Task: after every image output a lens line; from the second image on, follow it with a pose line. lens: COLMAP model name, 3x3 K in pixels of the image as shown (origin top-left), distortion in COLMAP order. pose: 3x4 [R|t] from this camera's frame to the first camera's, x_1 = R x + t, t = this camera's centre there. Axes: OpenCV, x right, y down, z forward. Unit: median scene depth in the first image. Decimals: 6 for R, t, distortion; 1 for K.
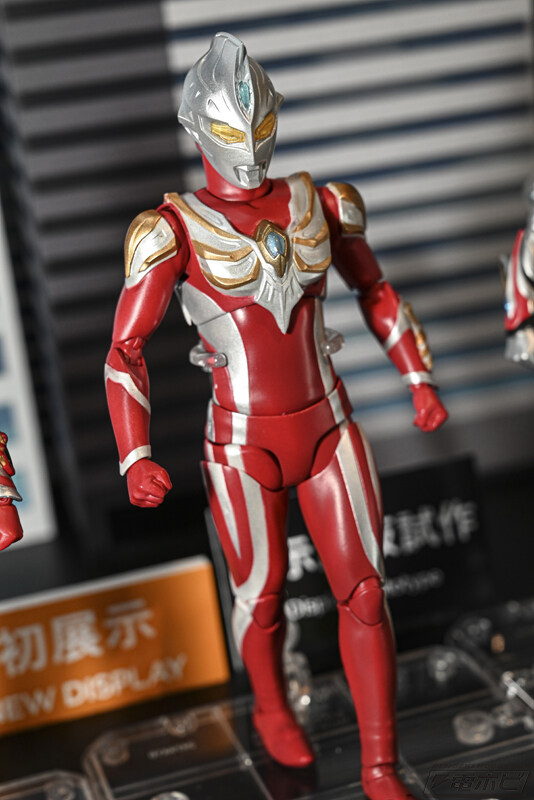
lens RADIAL K [[1351.8, 0, 267.0], [0, 1351.8, 400.0], [0, 0, 1]] dist [0.301754, -1.692571]
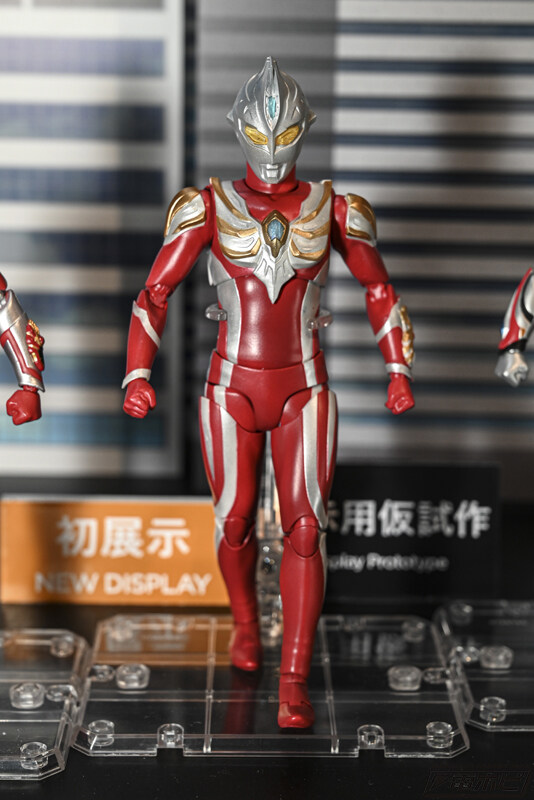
lens RADIAL K [[1351.8, 0, 267.0], [0, 1351.8, 400.0], [0, 0, 1]] dist [0.301754, -1.692571]
pose [[0.956472, 0.203219, -0.209438, 0.274956], [-0.206608, 0.978407, 0.005806, 0.029507], [0.206096, 0.037718, 0.977805, -0.195716]]
